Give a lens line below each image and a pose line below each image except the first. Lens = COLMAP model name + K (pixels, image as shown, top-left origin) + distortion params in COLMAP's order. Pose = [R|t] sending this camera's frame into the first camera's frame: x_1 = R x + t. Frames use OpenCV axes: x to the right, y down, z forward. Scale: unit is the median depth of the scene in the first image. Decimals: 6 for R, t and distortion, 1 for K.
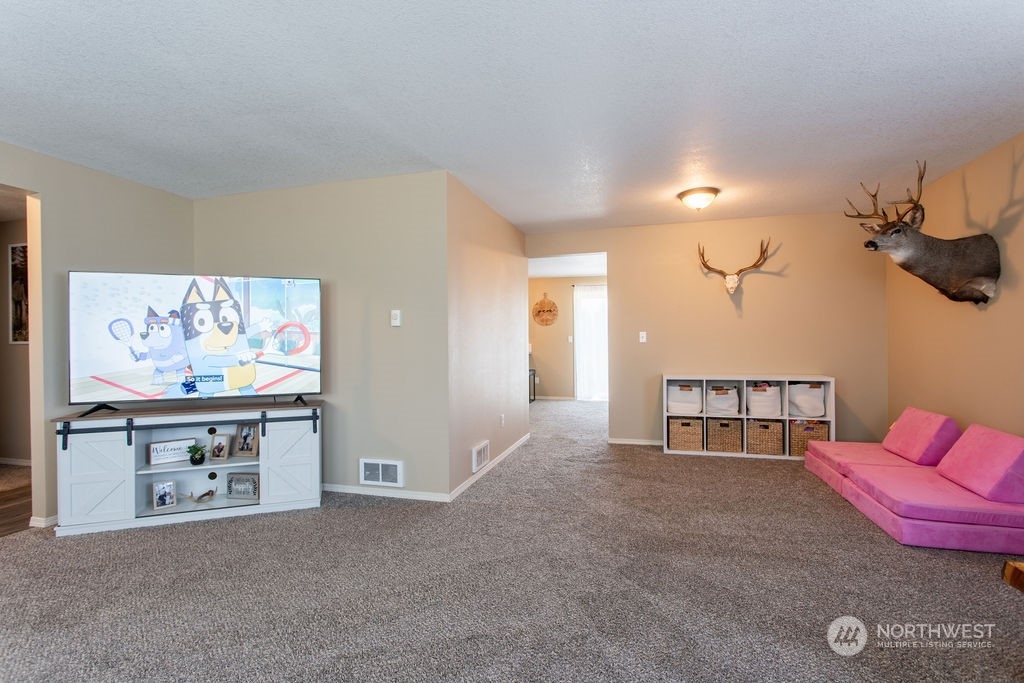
lens RADIAL K [[487.7, 0, 514.4], [0, 487.7, 339.6], [0, 0, 1]] dist [-0.021910, 0.000592]
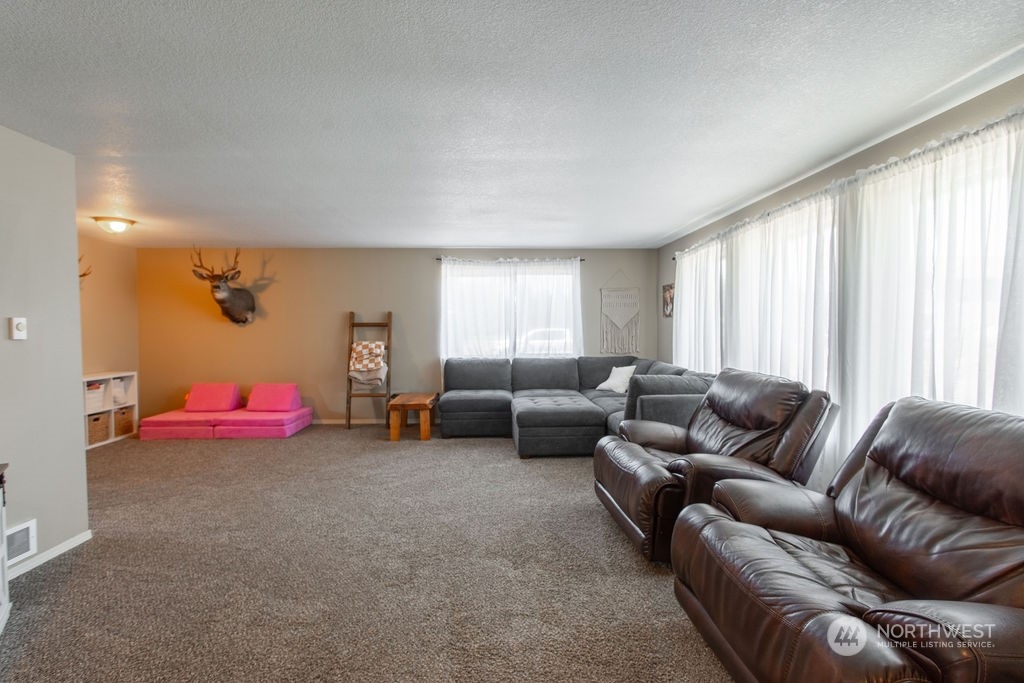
lens RADIAL K [[487.7, 0, 512.3], [0, 487.7, 342.1], [0, 0, 1]] dist [-0.021910, 0.000592]
pose [[-0.321224, -0.020691, 0.946777, -1.158528], [0.010485, 0.999622, 0.025403, -0.034214], [-0.946945, 0.018087, -0.320886, 0.530021]]
